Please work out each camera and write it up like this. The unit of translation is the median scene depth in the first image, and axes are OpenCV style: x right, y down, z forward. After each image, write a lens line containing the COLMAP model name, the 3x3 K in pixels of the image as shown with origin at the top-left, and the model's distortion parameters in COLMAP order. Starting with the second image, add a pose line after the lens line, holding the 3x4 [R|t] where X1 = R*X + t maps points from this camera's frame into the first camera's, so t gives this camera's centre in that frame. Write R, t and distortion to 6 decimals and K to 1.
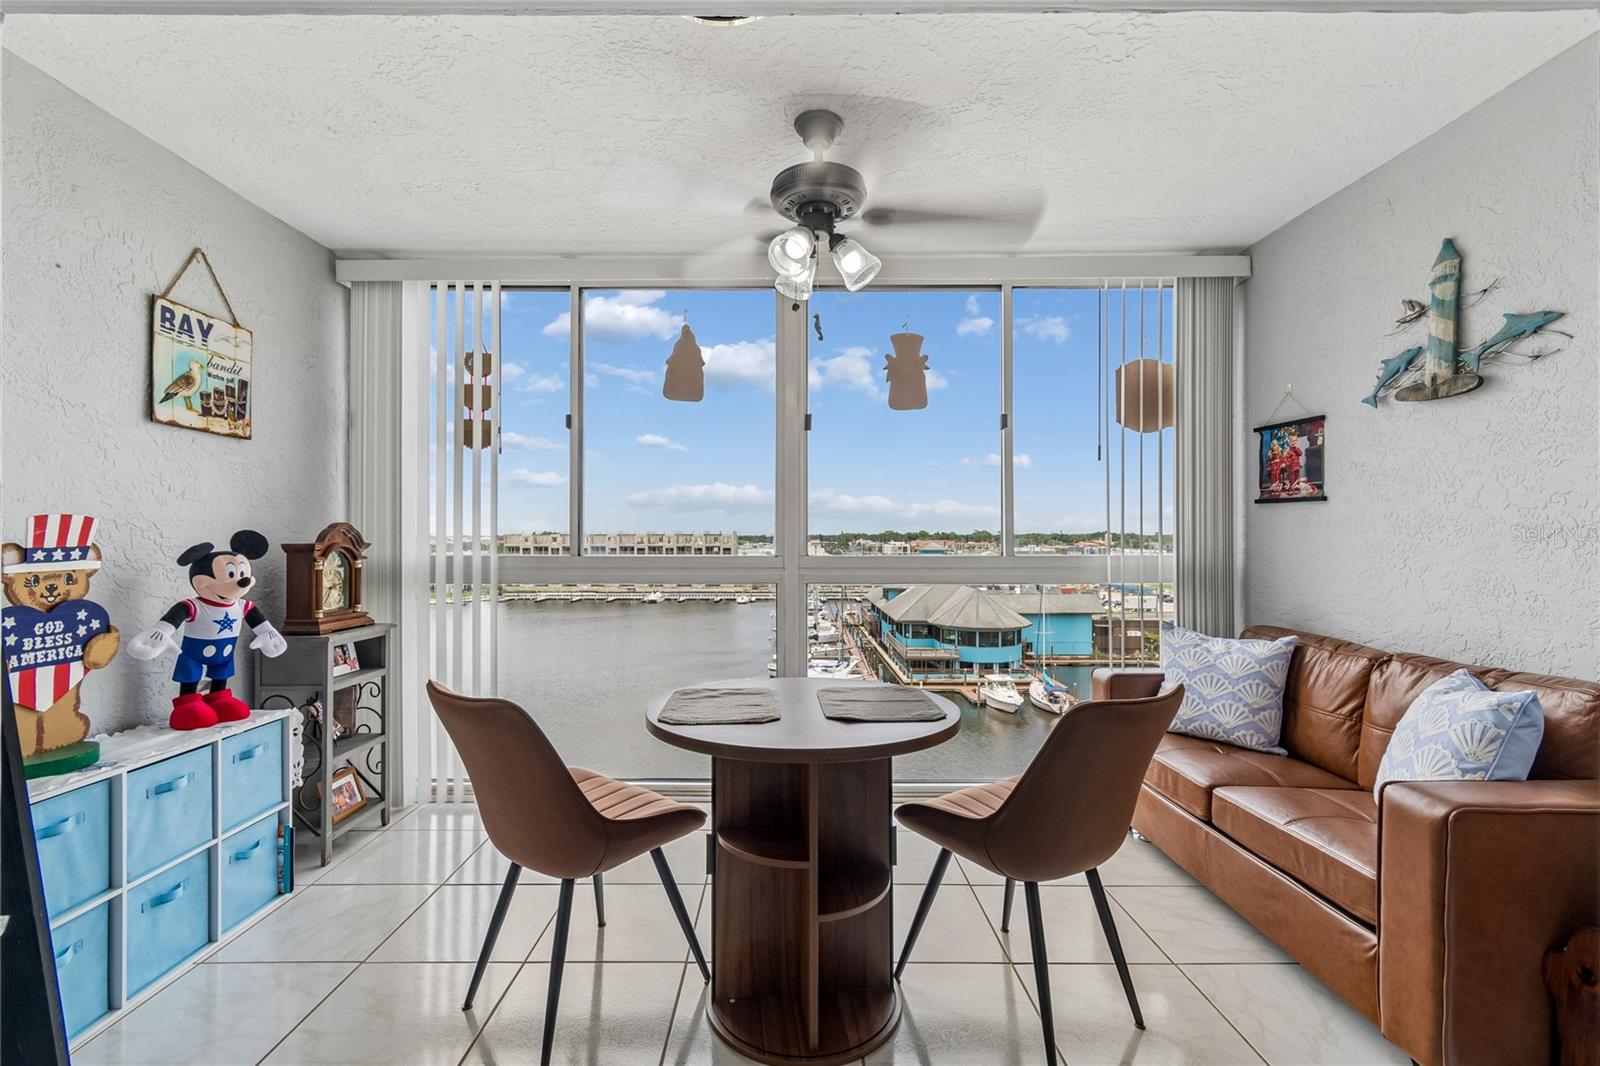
lens RADIAL K [[706.4, 0, 779.2], [0, 706.4, 537.0], [0, 0, 1]] dist [0.005098, -0.001268]
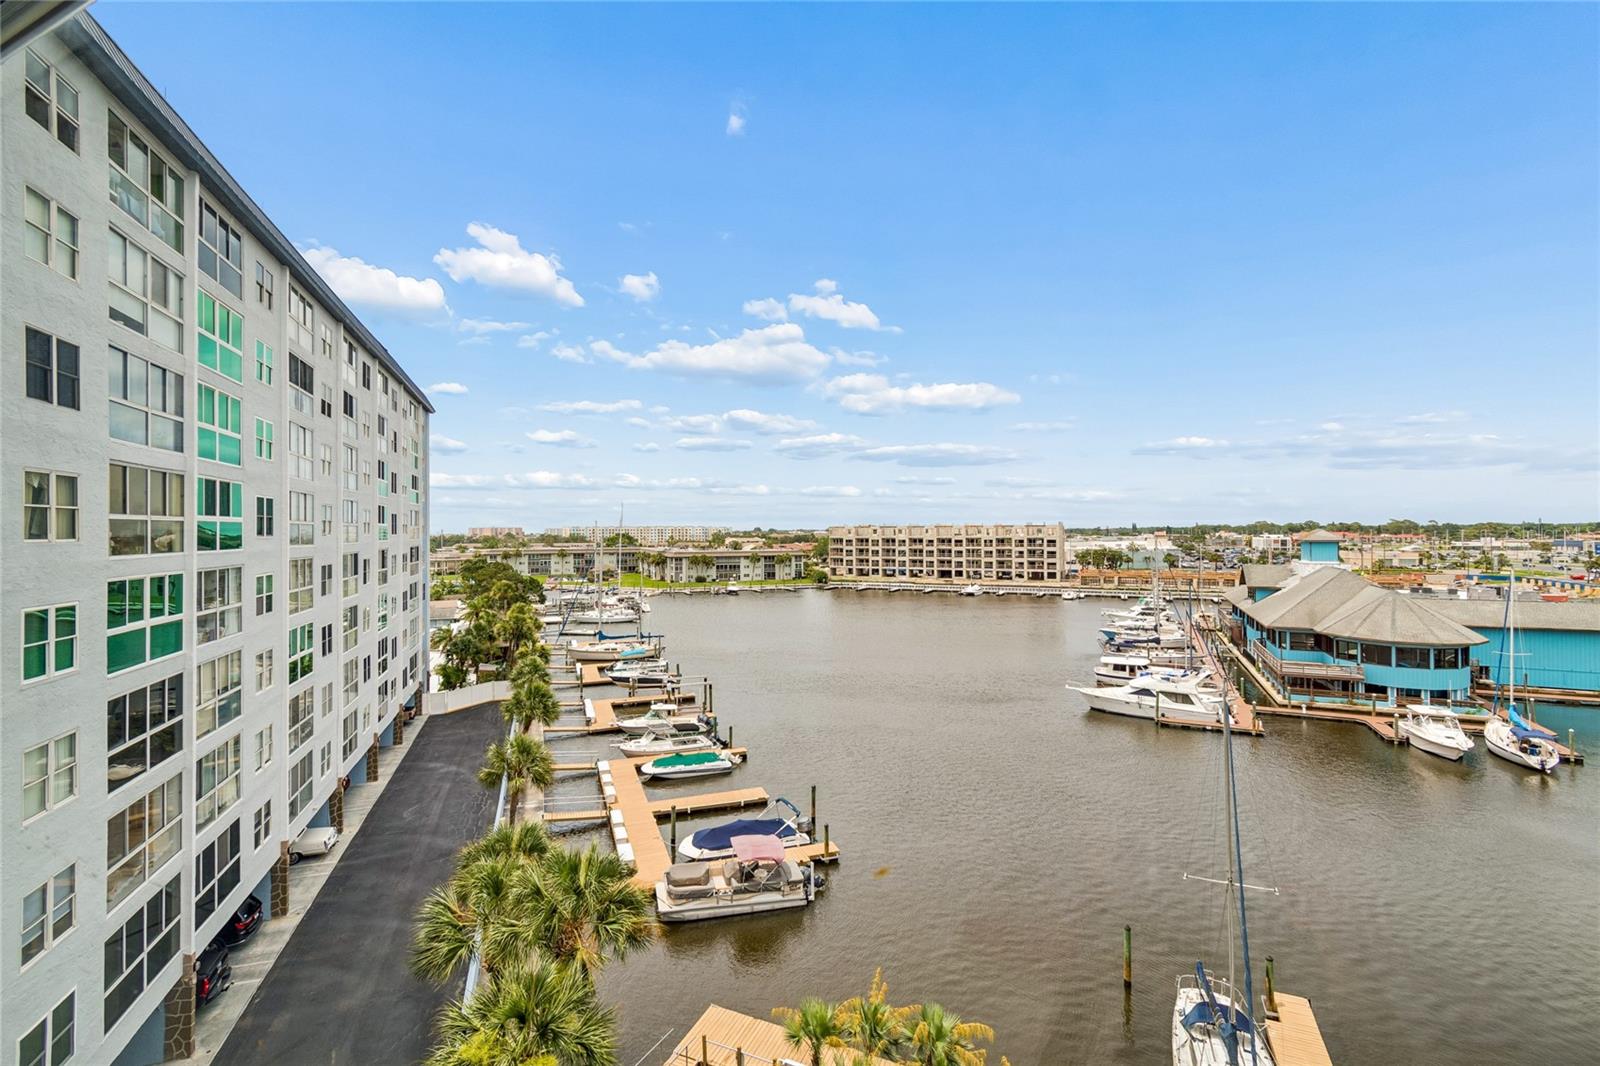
lens RADIAL K [[706.4, 0, 783.3], [0, 706.4, 529.7], [0, 0, 1]] dist [0.005098, -0.001268]
pose [[0.904996, -0.002675, -0.425411, 0.329133], [0.002795, 0.999996, -0.000342, 0.201942], [0.425411, -0.000880, 0.905000, 0.919919]]
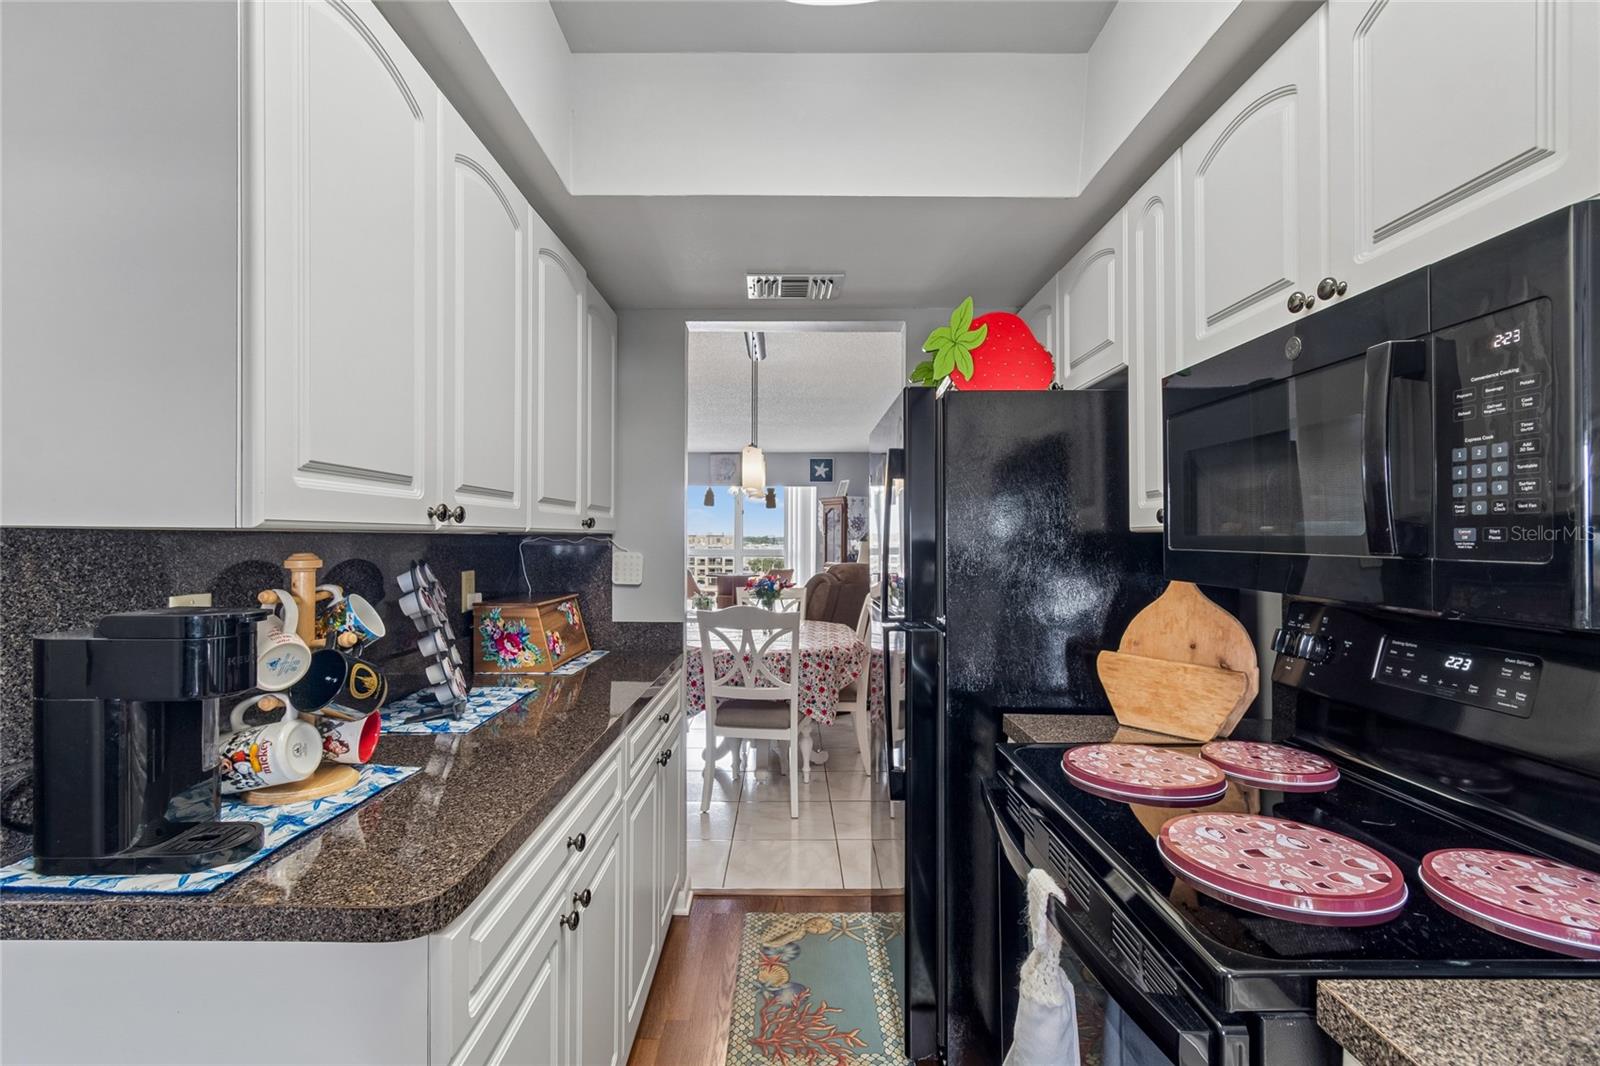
lens RADIAL K [[706.4, 0, 796.4], [0, 706.4, 540.4], [0, 0, 1]] dist [0.005098, -0.001268]
pose [[0.999736, 0.009585, 0.020861, 0.271783], [-0.009648, 0.999949, 0.002953, -0.030315], [-0.020831, -0.003154, 0.999778, -3.015655]]
